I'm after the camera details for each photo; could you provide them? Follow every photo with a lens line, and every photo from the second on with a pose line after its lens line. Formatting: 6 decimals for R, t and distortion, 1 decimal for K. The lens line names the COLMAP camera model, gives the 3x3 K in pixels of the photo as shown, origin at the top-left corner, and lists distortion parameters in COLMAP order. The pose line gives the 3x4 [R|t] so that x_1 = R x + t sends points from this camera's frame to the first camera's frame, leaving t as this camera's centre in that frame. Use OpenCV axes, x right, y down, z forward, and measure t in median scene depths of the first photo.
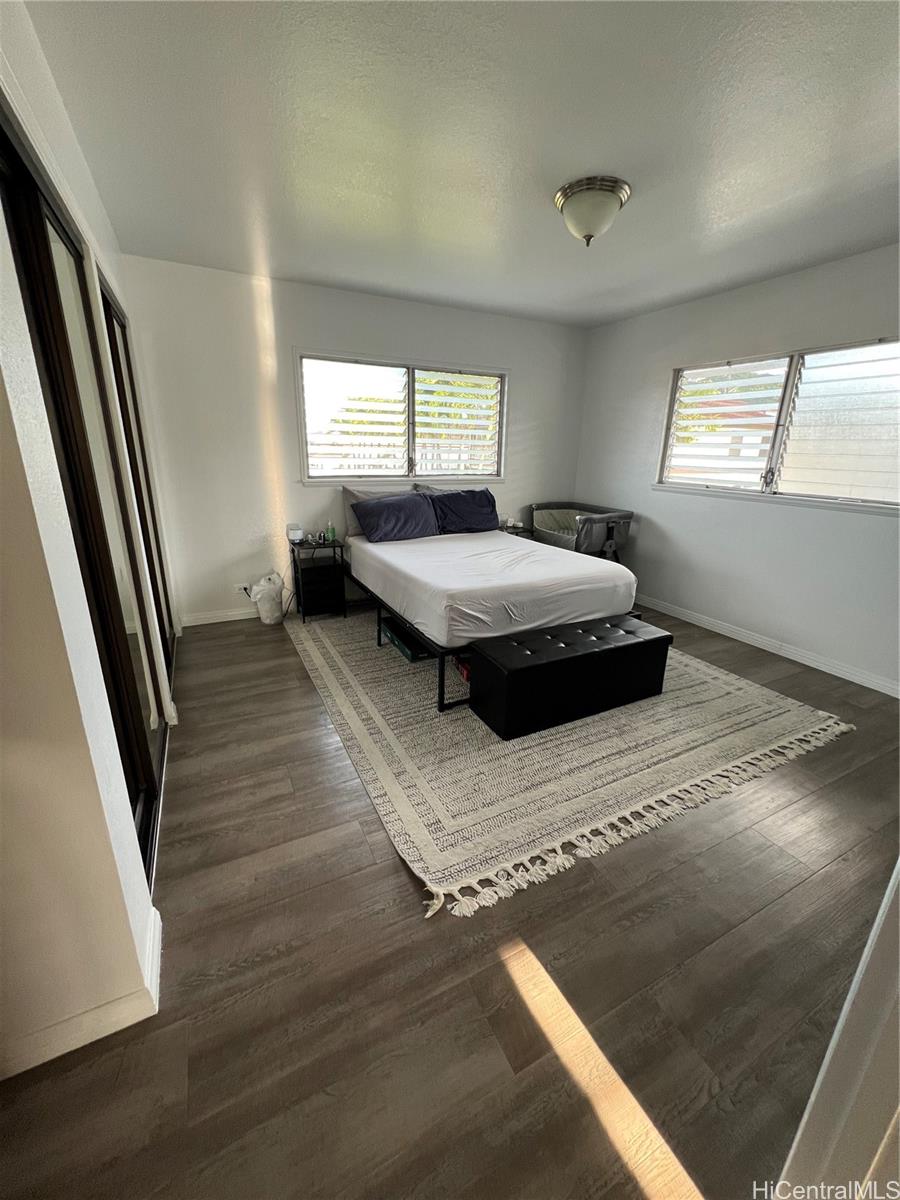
lens RADIAL K [[481.0, 0, 450.4], [0, 481.0, 597.2], [0, 0, 1]] dist [-0.001307, 0.000672]
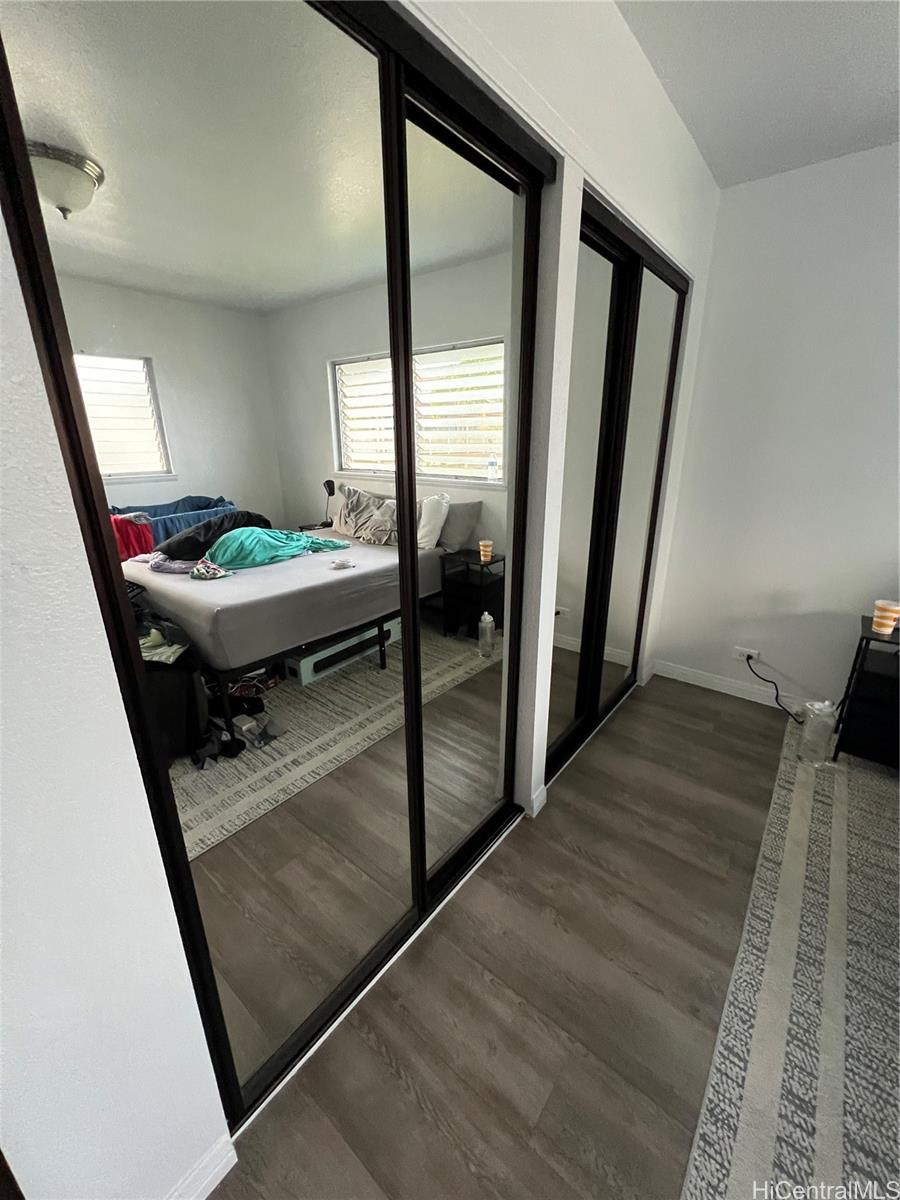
lens RADIAL K [[481.0, 0, 454.5], [0, 481.0, 592.7], [0, 0, 1]] dist [-0.001307, 0.000672]
pose [[0.421530, 0.256931, -0.869655, -0.041140], [-0.263495, 0.952347, 0.153643, -0.132054], [0.867688, 0.164385, 0.469142, 0.392973]]
